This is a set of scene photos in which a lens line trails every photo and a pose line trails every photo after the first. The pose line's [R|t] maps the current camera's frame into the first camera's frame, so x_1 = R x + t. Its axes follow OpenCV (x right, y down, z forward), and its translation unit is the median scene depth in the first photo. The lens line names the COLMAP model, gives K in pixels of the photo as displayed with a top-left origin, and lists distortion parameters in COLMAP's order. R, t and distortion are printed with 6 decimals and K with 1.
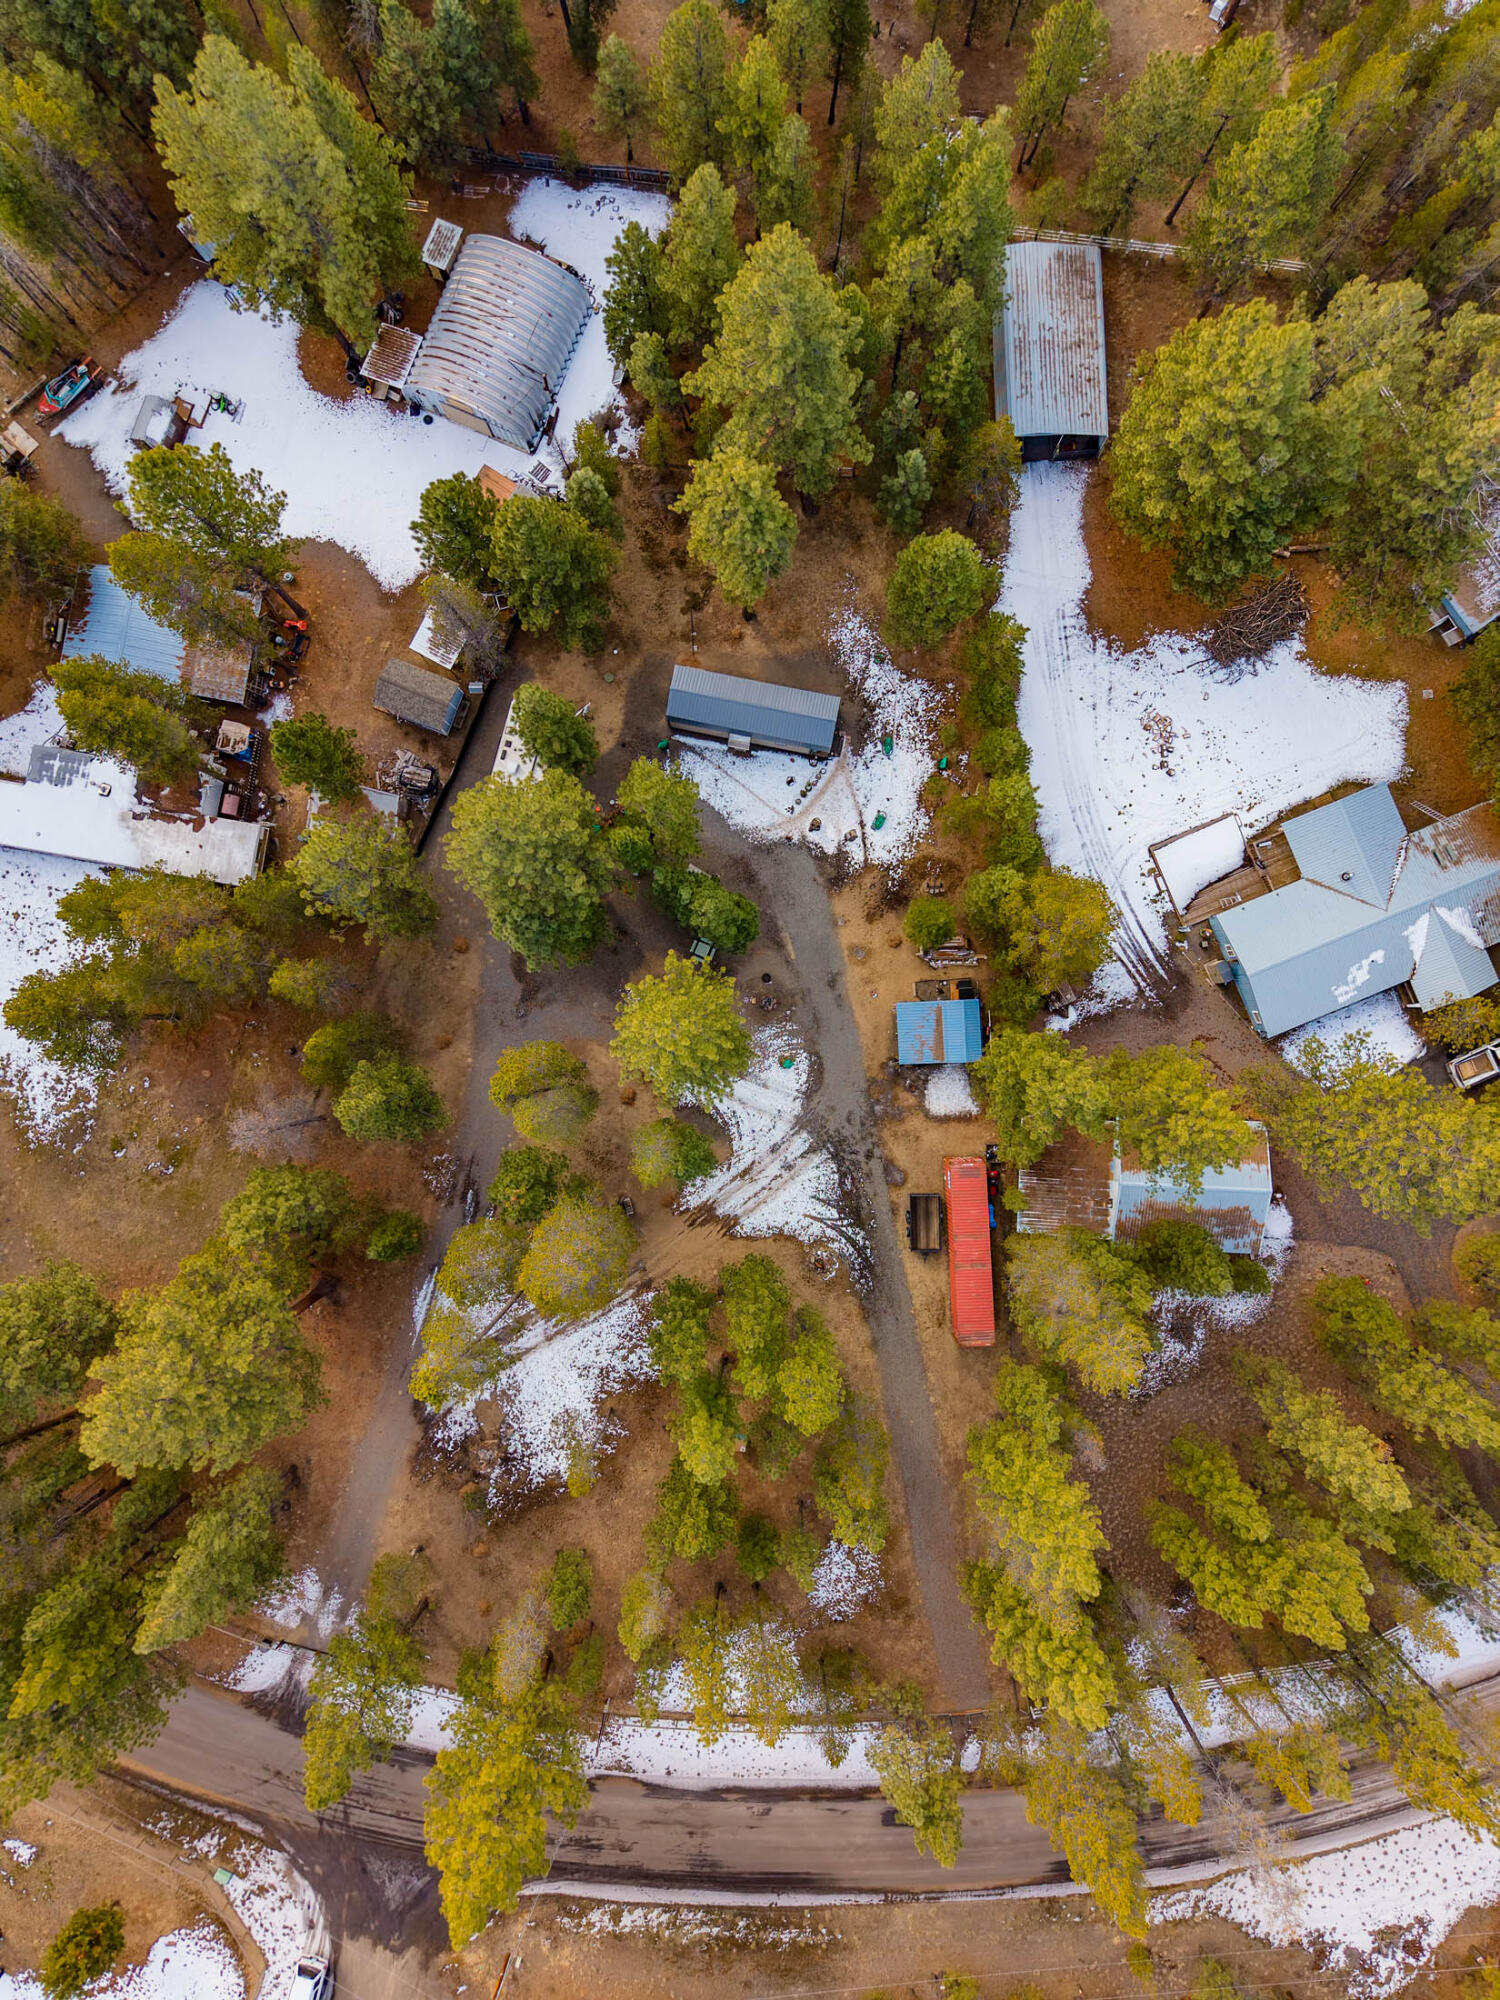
lens RADIAL K [[1331.3, 0, 745.6], [0, 1331.3, 996.0], [0, 0, 1]] dist [0.023136, -0.022264]
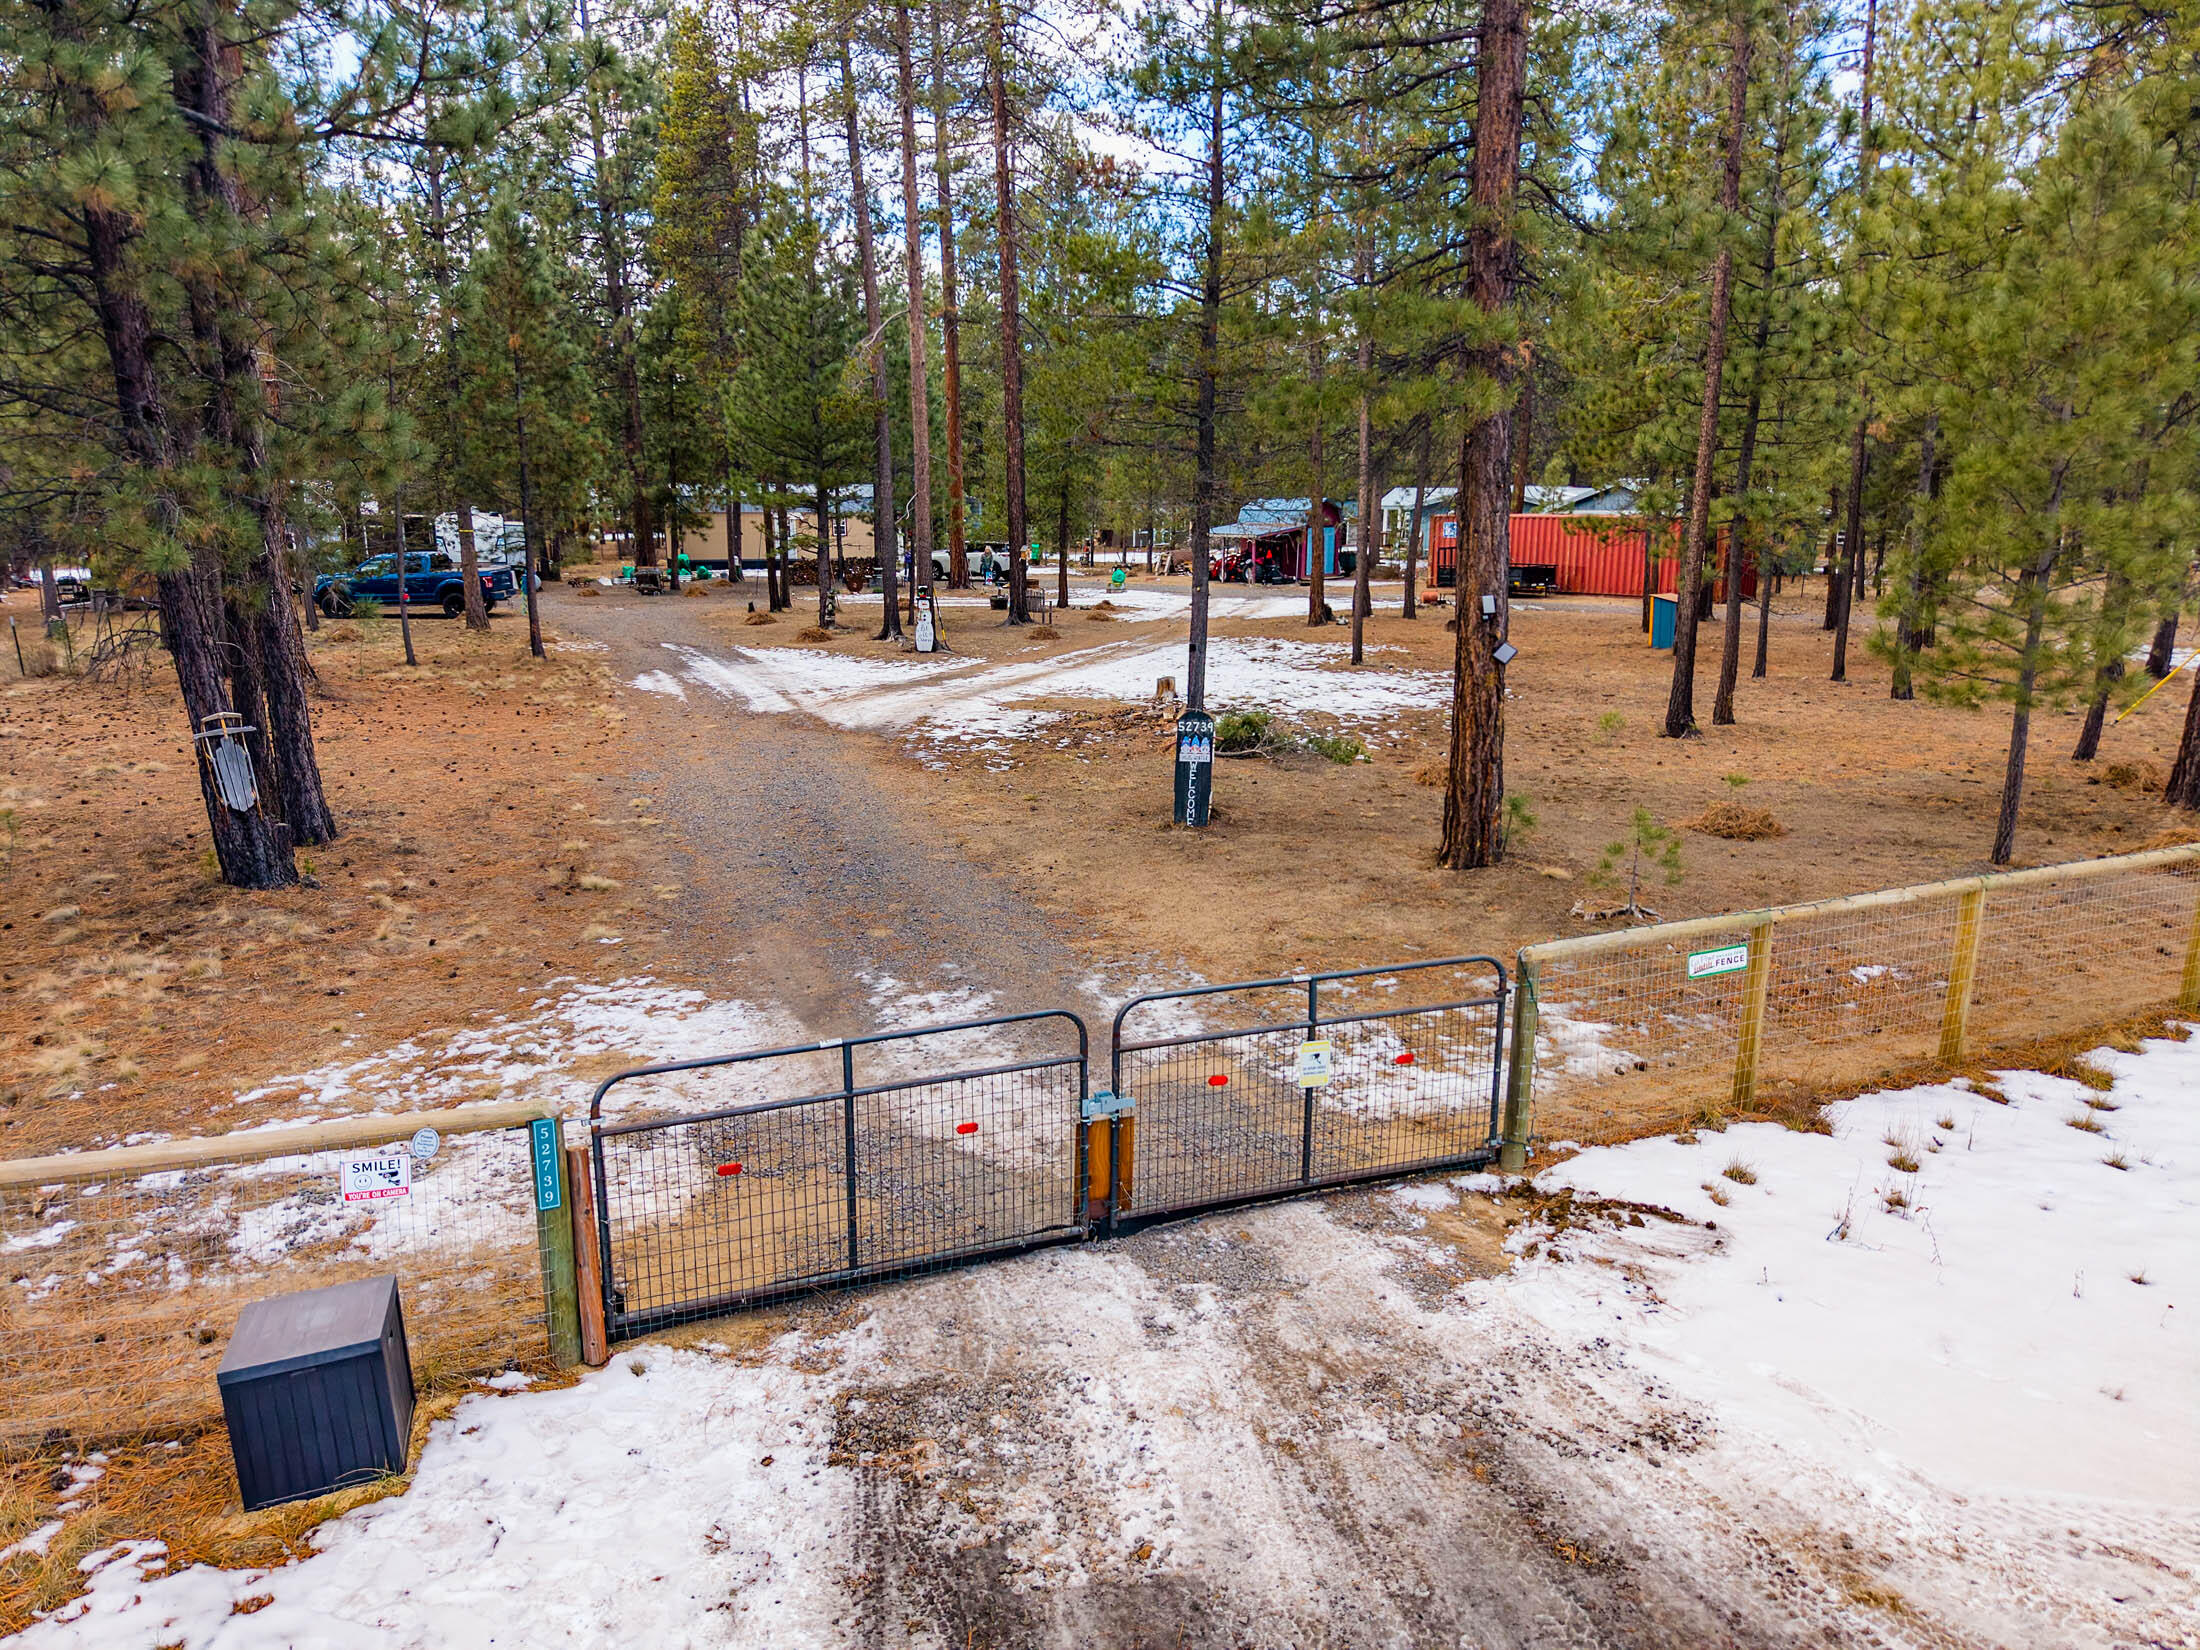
lens RADIAL K [[1464.4, 0, 1102.5], [0, 1464.4, 831.8], [0, 0, 1]] dist [0.023136, -0.022264]
pose [[0.787796, -0.135243, 0.600905, -0.365583], [0.615869, 0.187439, -0.765227, 0.548567], [-0.009141, 0.972921, 0.230956, 0.958076]]
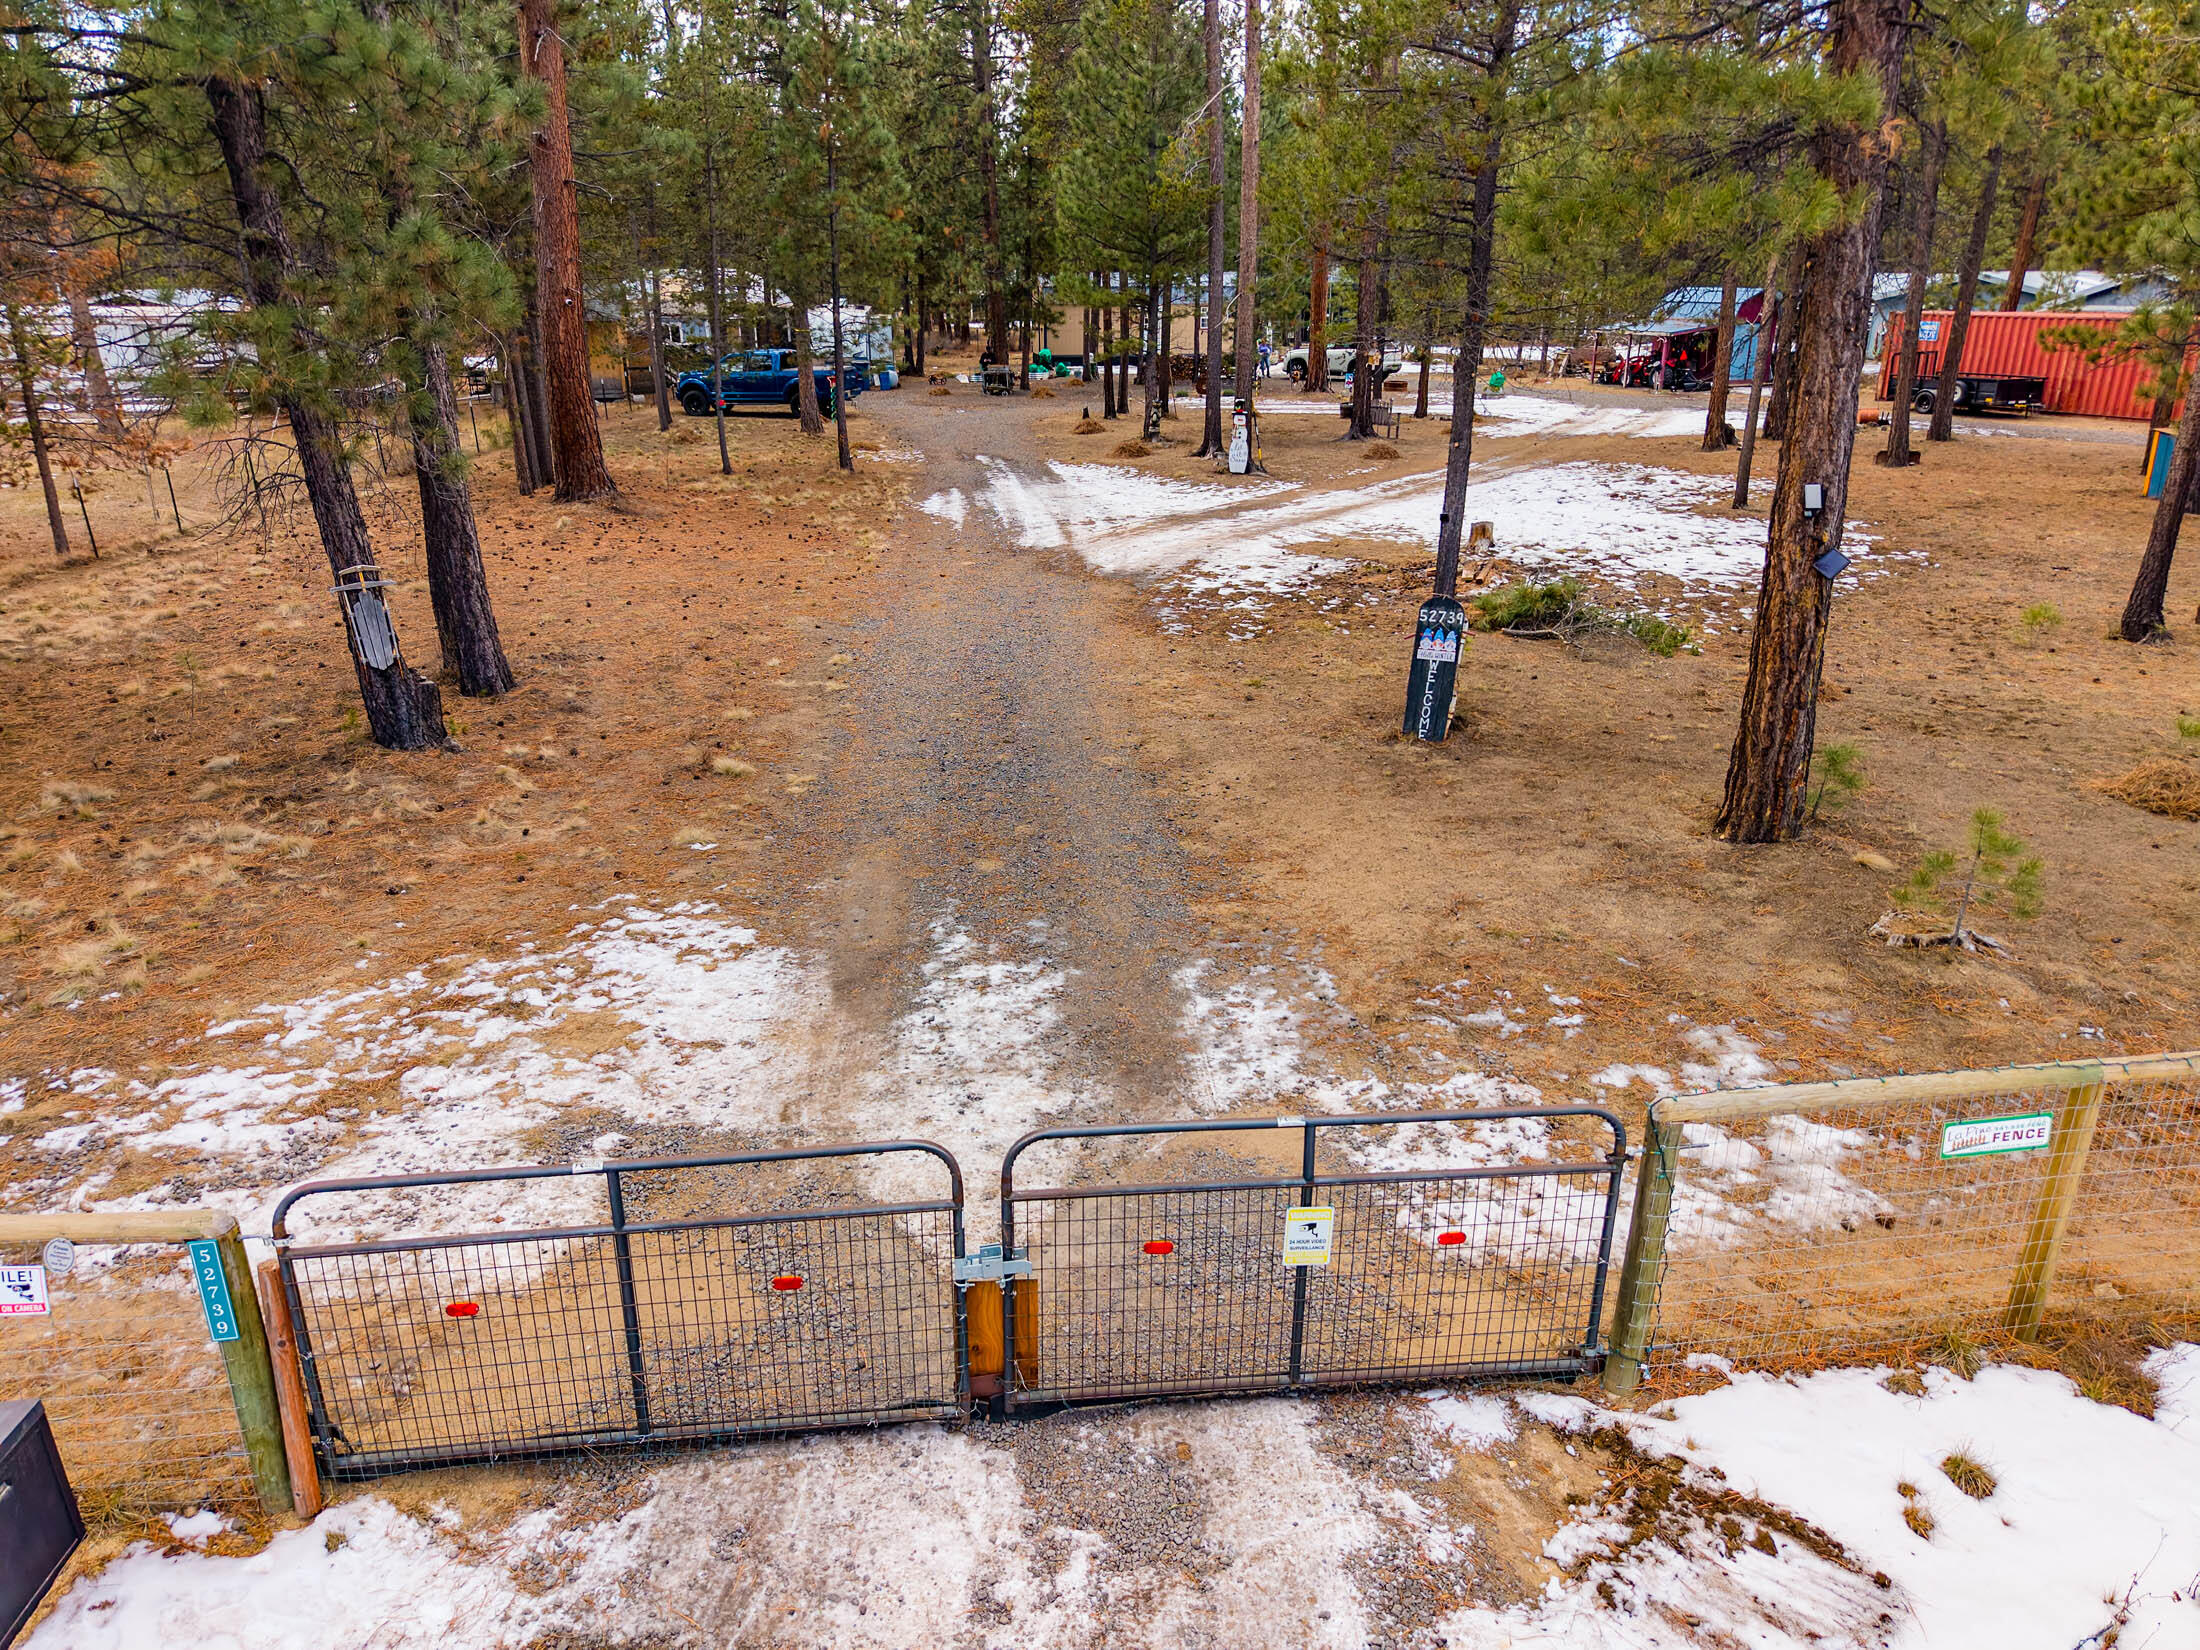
lens RADIAL K [[1464.4, 0, 1103.8], [0, 1464.4, 831.3], [0, 0, 1]] dist [0.023136, -0.022264]
pose [[0.922801, -0.134376, 0.361085, -0.333824], [0.385226, 0.337123, -0.859039, 0.536471], [-0.006296, 0.931821, 0.362862, 0.953557]]
